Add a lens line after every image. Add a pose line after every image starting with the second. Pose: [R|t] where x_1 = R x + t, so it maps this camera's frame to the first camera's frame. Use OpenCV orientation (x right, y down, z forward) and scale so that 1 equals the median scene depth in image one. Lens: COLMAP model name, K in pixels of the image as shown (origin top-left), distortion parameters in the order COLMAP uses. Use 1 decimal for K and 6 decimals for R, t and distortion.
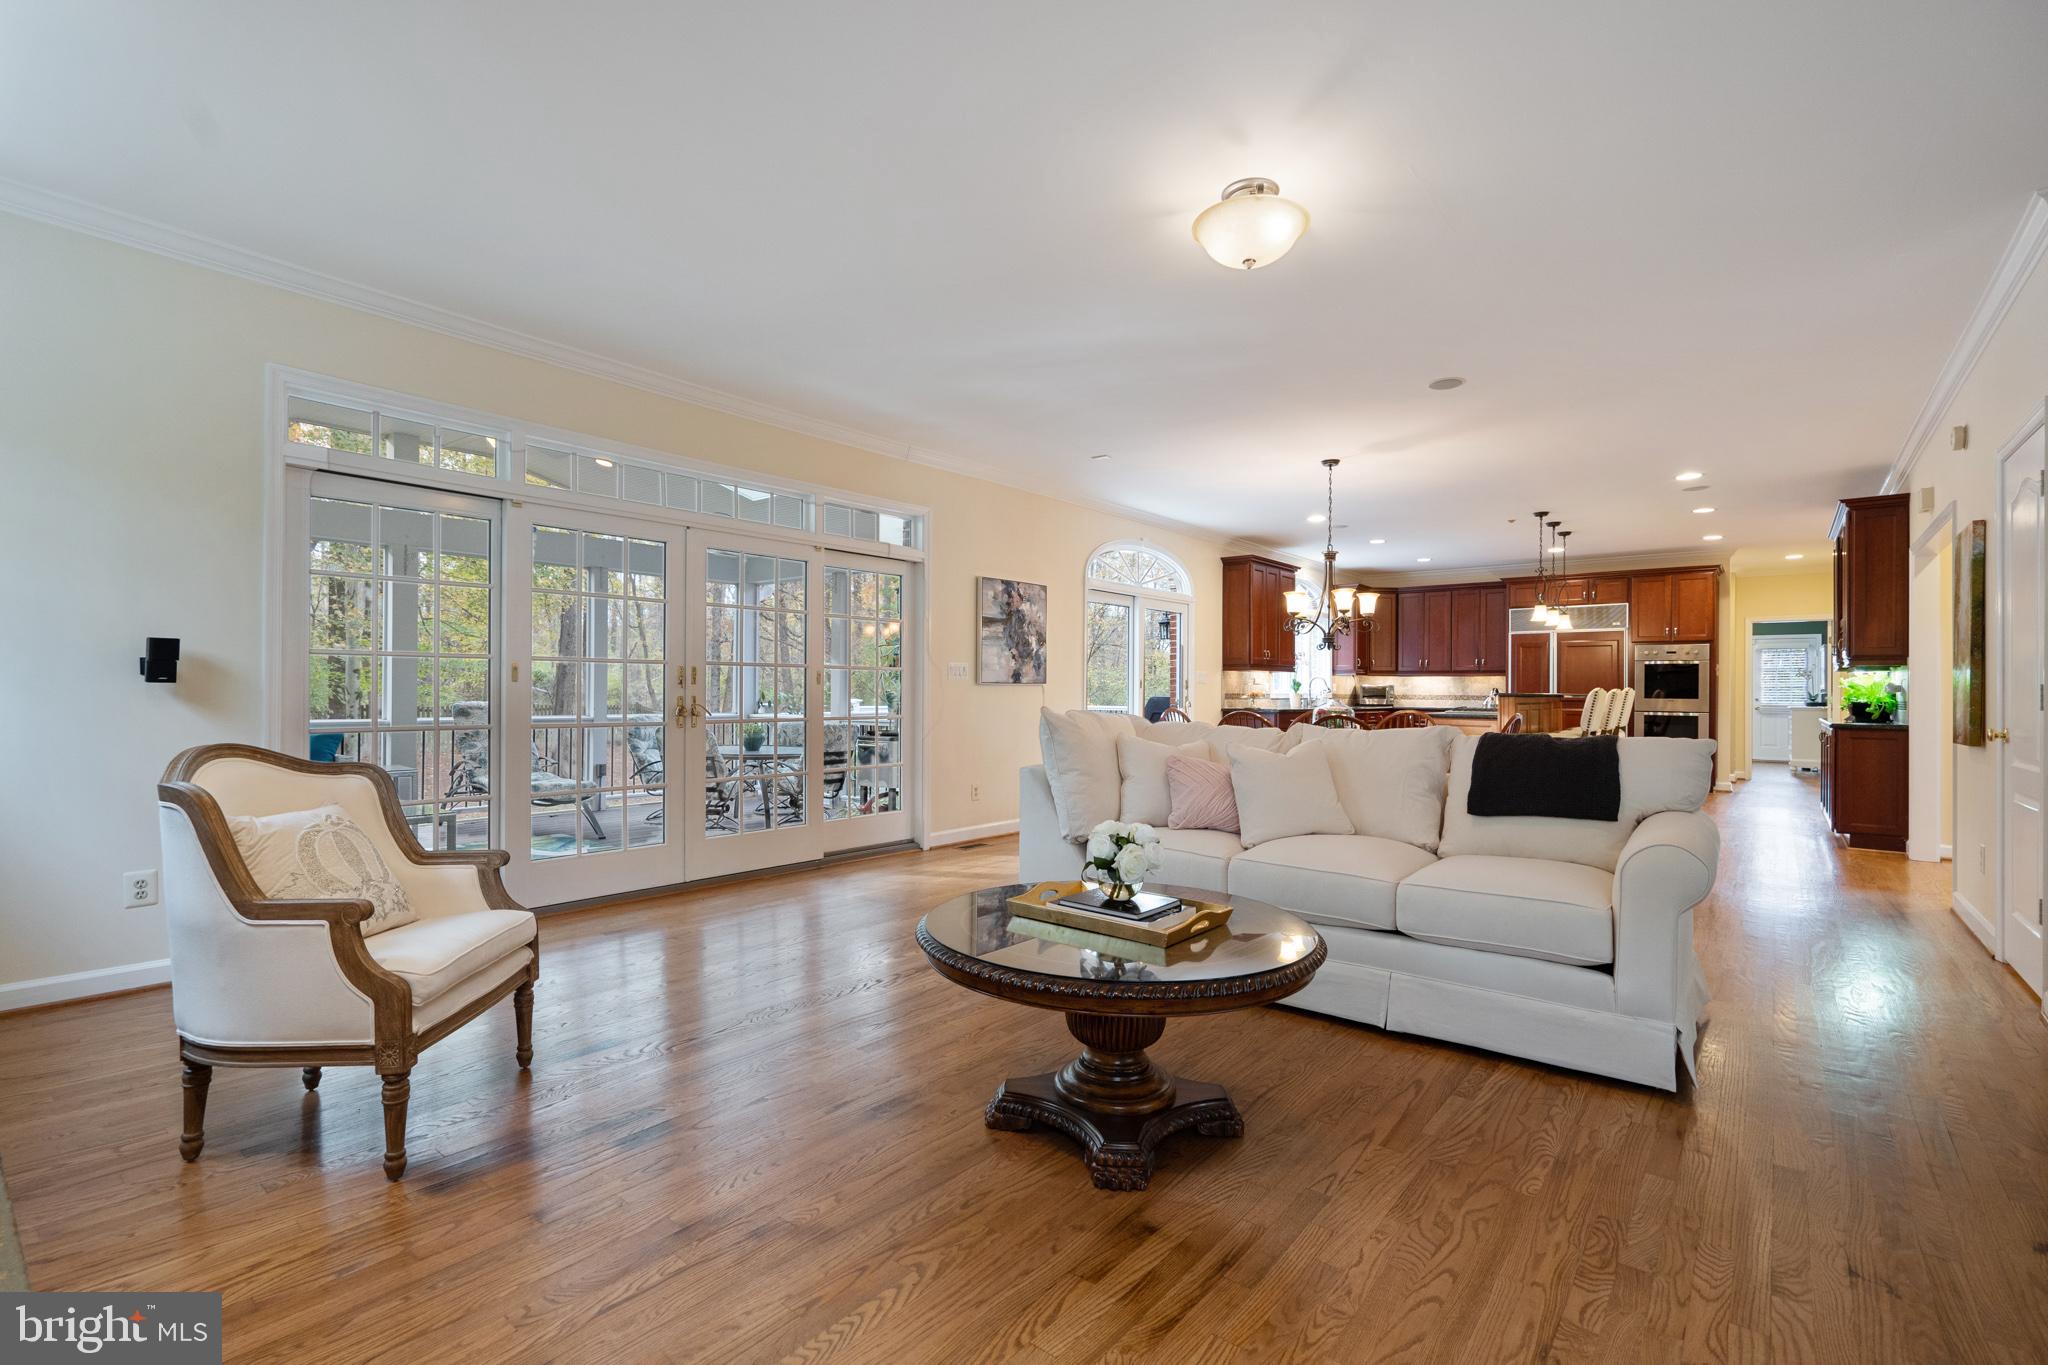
lens RADIAL K [[934.8, 0, 1017.6], [0, 934.8, 689.7], [0, 0, 1]] dist [0.001603, 0.000295]
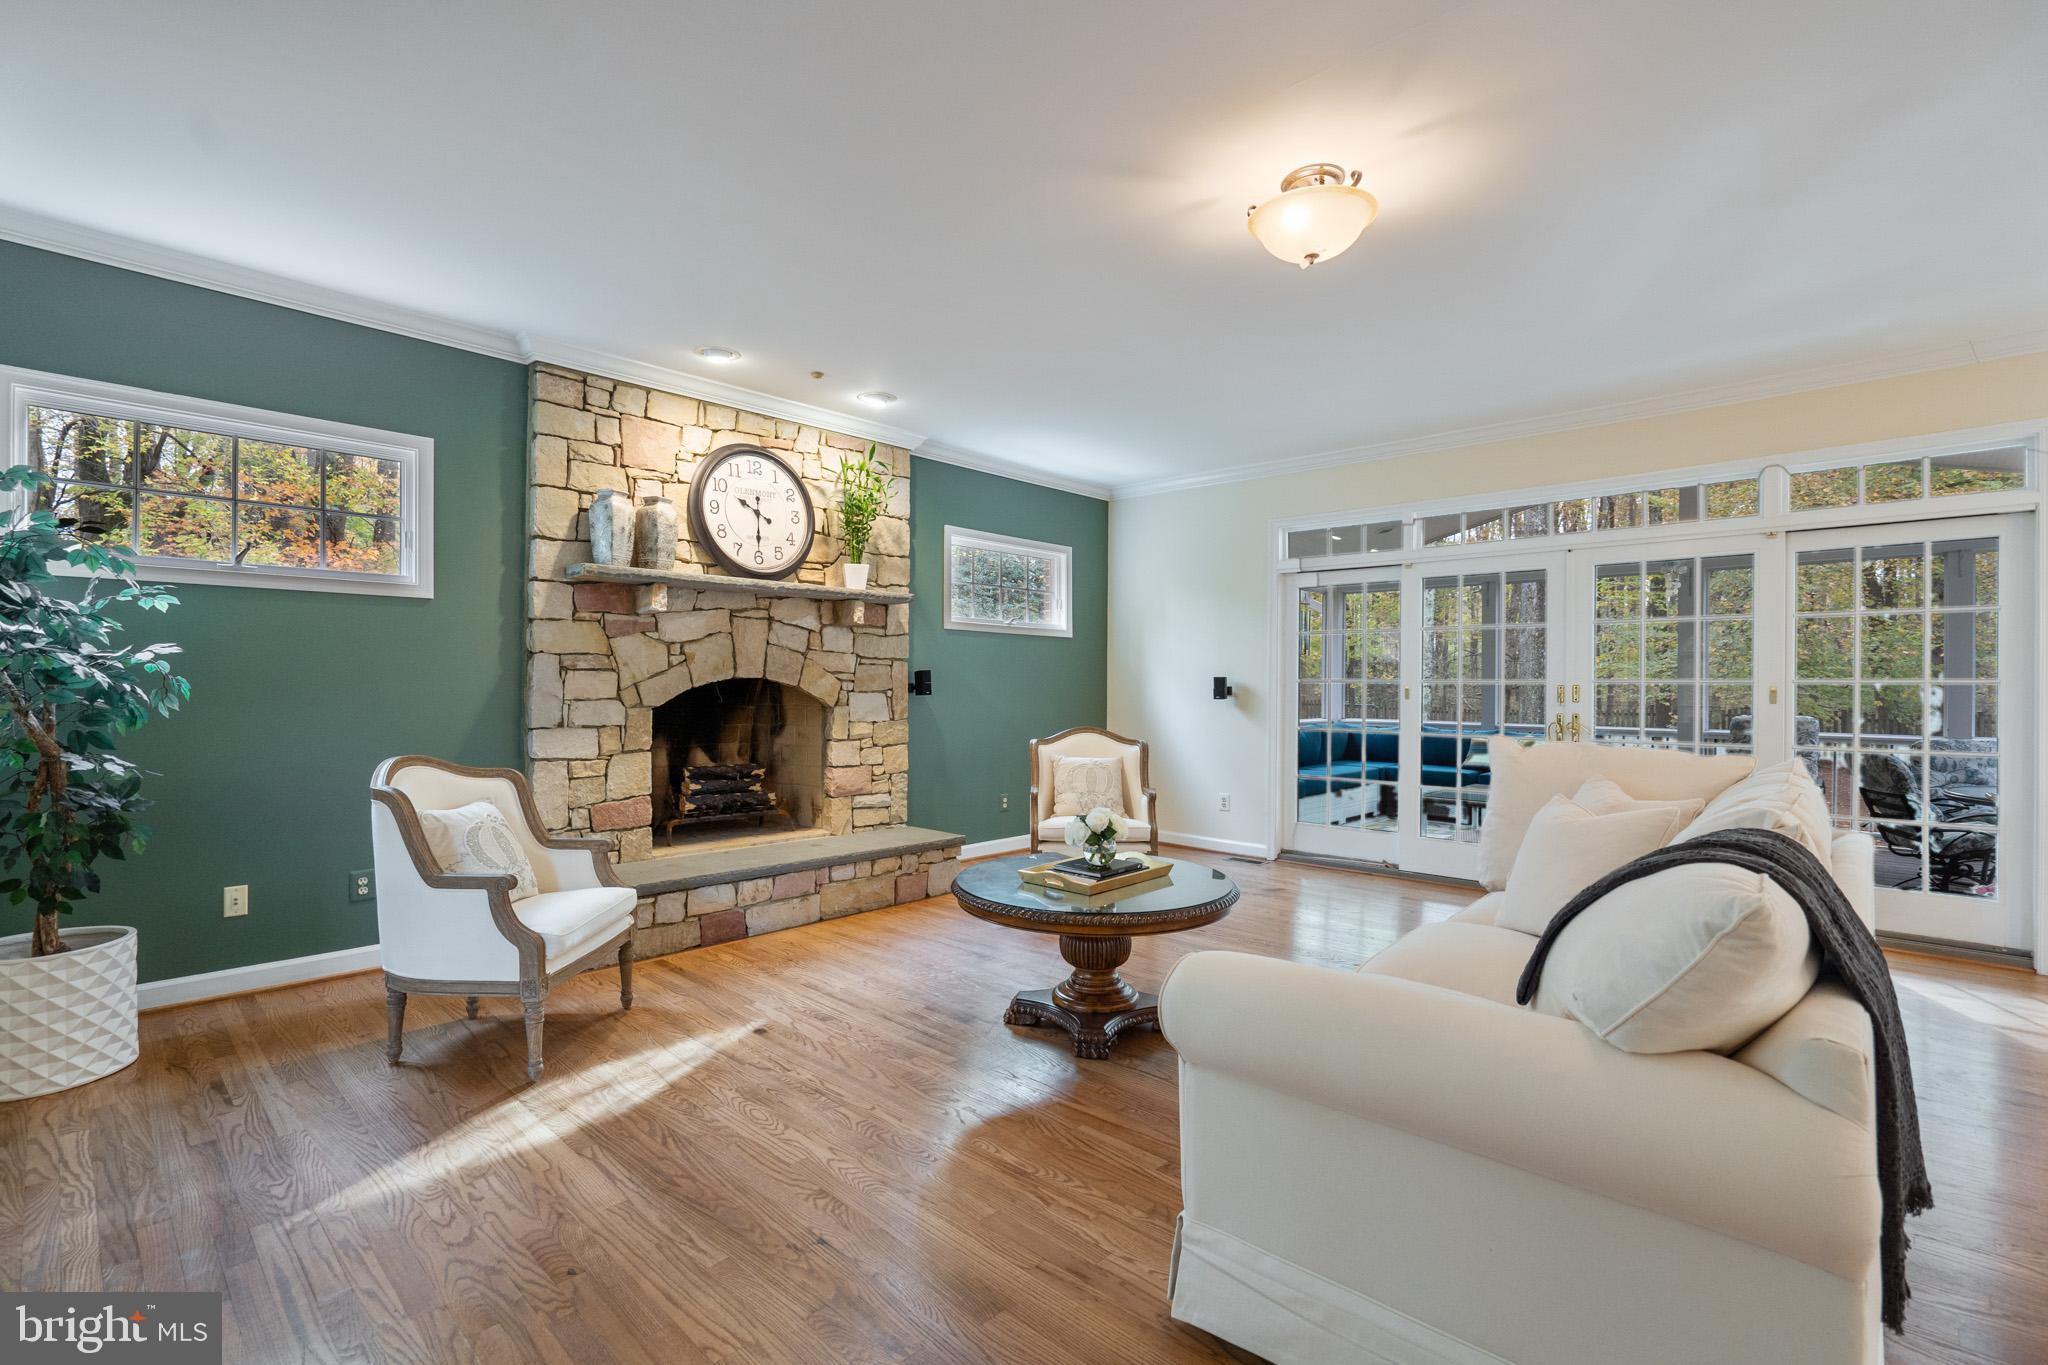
lens RADIAL K [[934.8, 0, 1019.9], [0, 934.8, 685.7], [0, 0, 1]] dist [0.001603, 0.000295]
pose [[-0.089674, -0.007441, -0.995943, 1.528133], [-0.001313, 0.999972, -0.007353, -0.031119], [0.995970, 0.000648, -0.089681, 1.022879]]
